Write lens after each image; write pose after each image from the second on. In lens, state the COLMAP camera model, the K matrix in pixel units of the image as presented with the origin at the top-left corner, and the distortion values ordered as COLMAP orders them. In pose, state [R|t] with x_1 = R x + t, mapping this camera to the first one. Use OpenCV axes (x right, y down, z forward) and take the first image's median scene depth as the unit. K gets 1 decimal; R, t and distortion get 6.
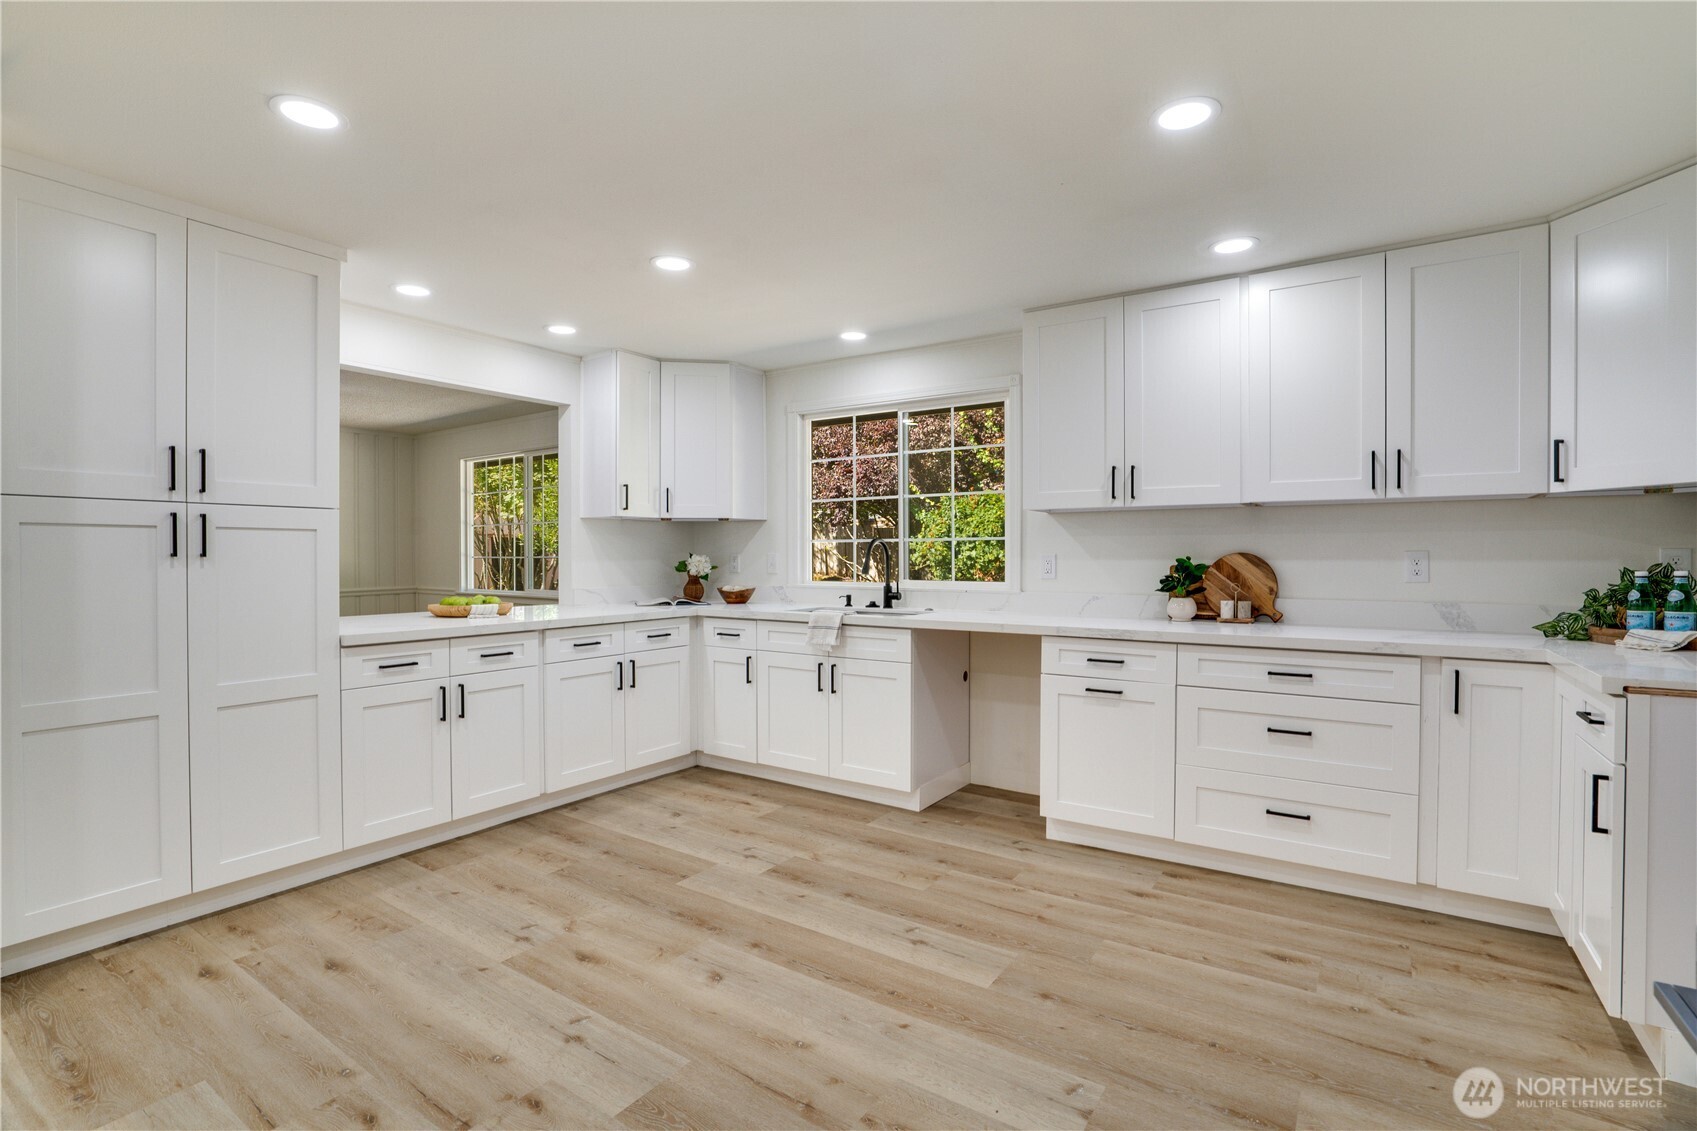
lens RADIAL K [[795.8, 0, 851.1], [0, 795.8, 564.9], [0, 0, 1]] dist [-0.037867, 0.009266]
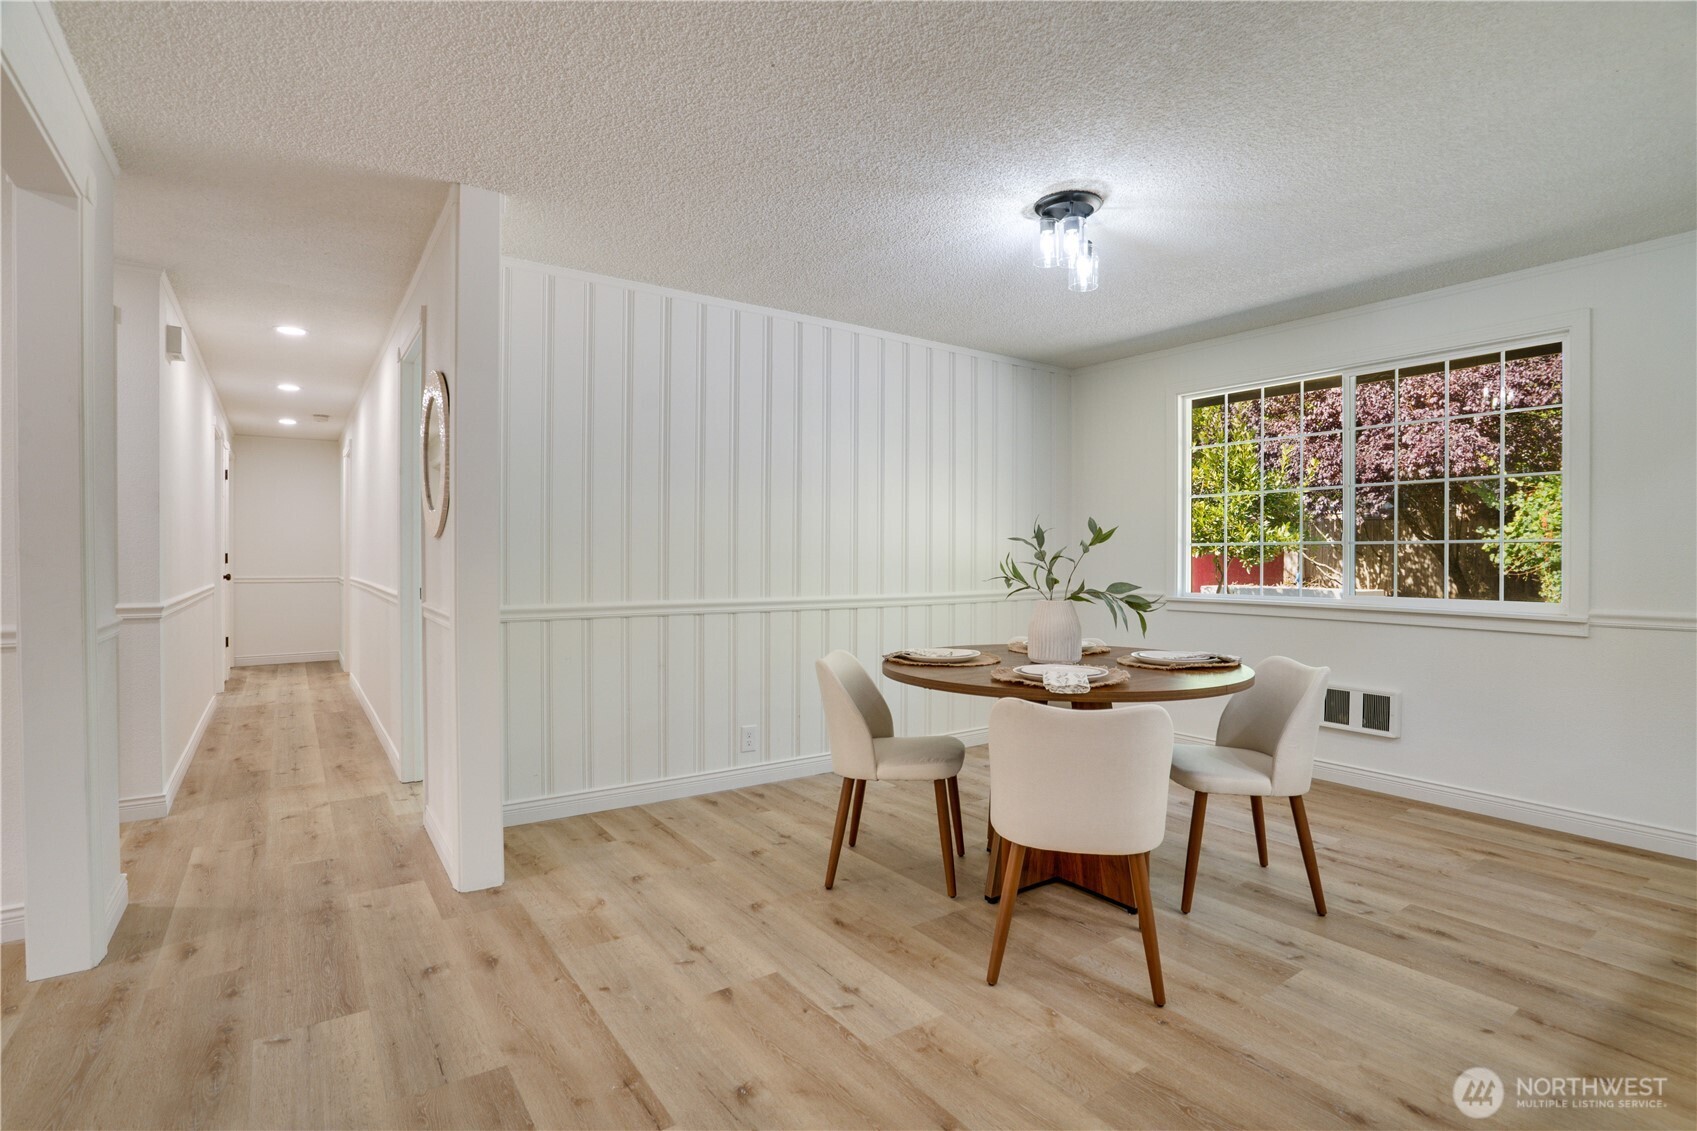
lens RADIAL K [[795.8, 0, 831.0], [0, 795.8, 560.5], [0, 0, 1]] dist [-0.037867, 0.009266]
pose [[0.939290, 0.006777, -0.343058, -0.822224], [-0.010194, 0.999915, -0.008159, 0.018415], [0.342974, 0.011161, 0.939279, 0.436565]]
